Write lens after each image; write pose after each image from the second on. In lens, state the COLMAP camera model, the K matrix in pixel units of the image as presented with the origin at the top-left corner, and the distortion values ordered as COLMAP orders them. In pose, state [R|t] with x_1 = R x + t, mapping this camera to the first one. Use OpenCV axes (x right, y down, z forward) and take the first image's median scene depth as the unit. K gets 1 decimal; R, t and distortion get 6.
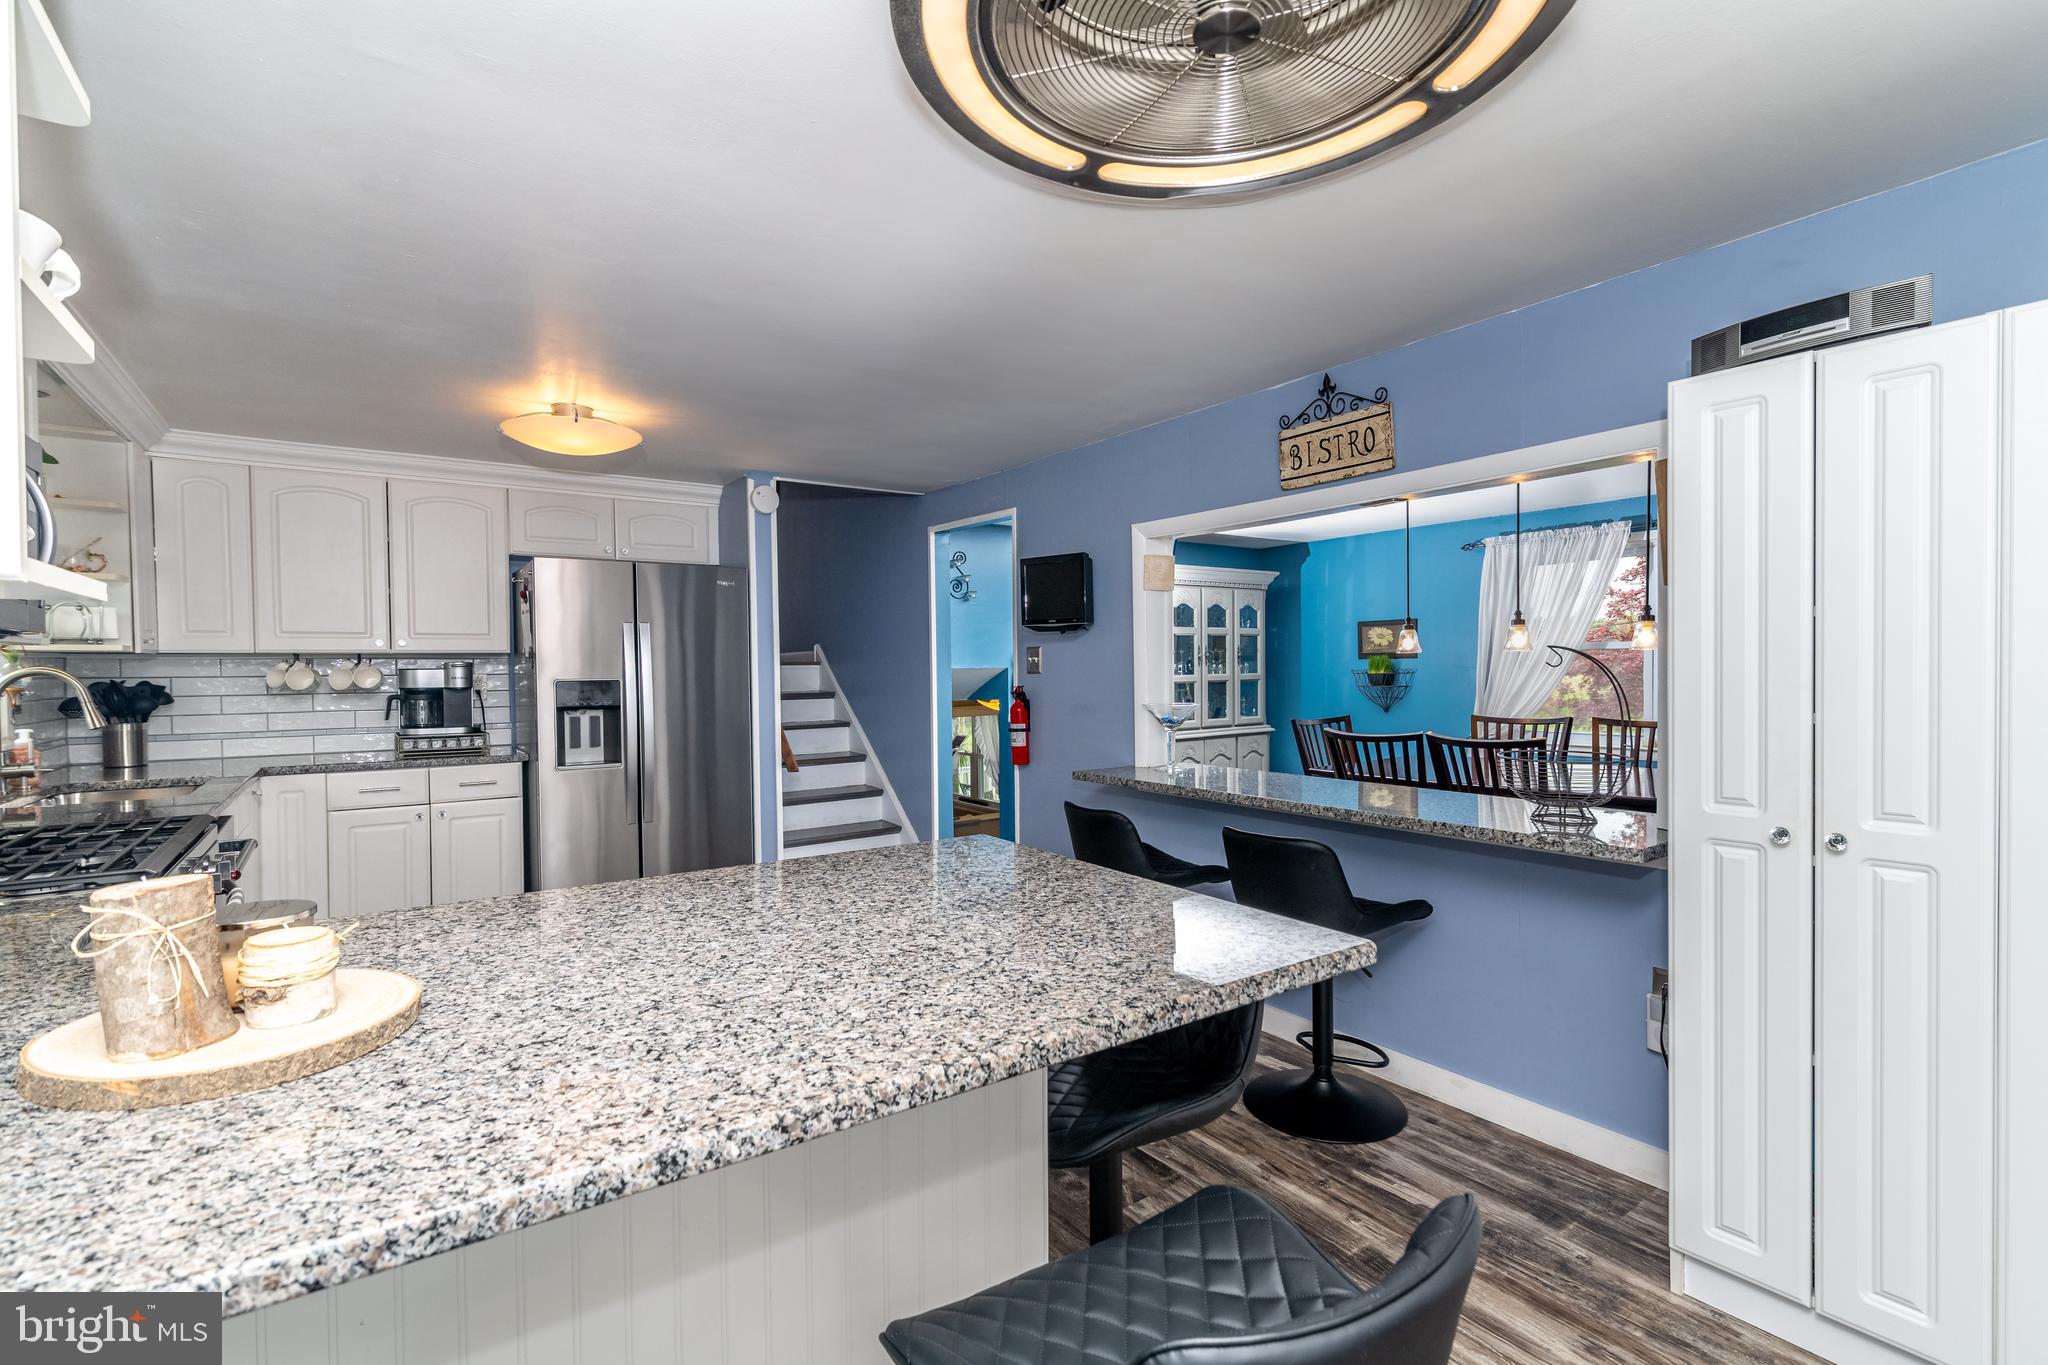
lens RADIAL K [[939.7, 0, 1018.3], [0, 939.7, 682.3], [0, 0, 1]] dist [-0.007922, 0.000553]
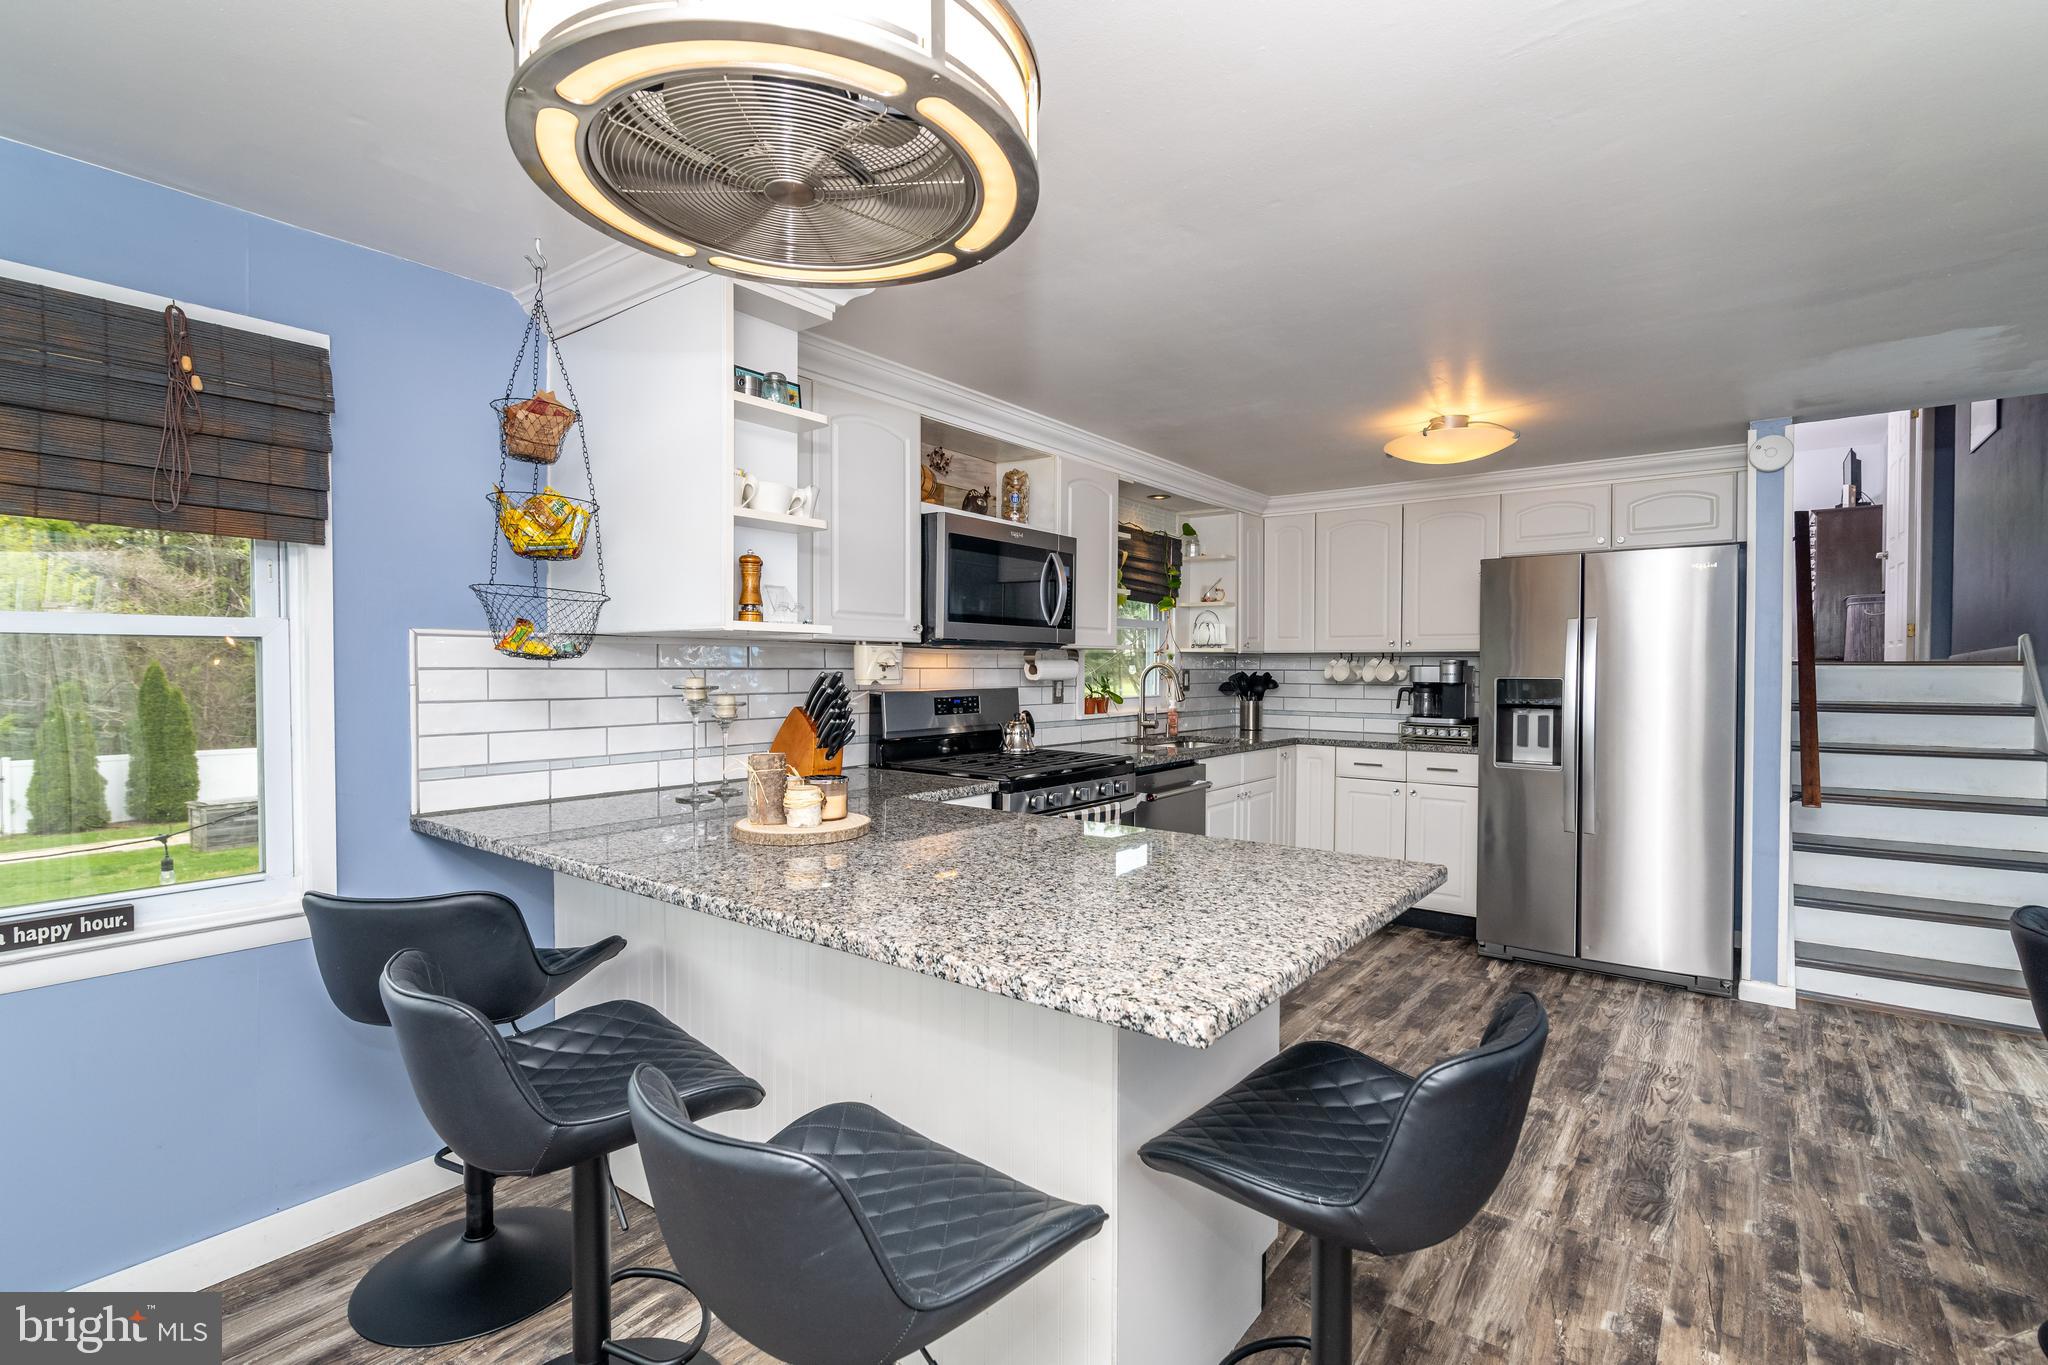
lens RADIAL K [[939.7, 0, 1017.1], [0, 939.7, 676.7], [0, 0, 1]] dist [-0.007922, 0.000553]
pose [[0.294778, 0.019738, -0.955362, 0.327796], [-0.022843, 0.999646, 0.013605, -0.005313], [0.955293, 0.017813, 0.295125, 0.189607]]
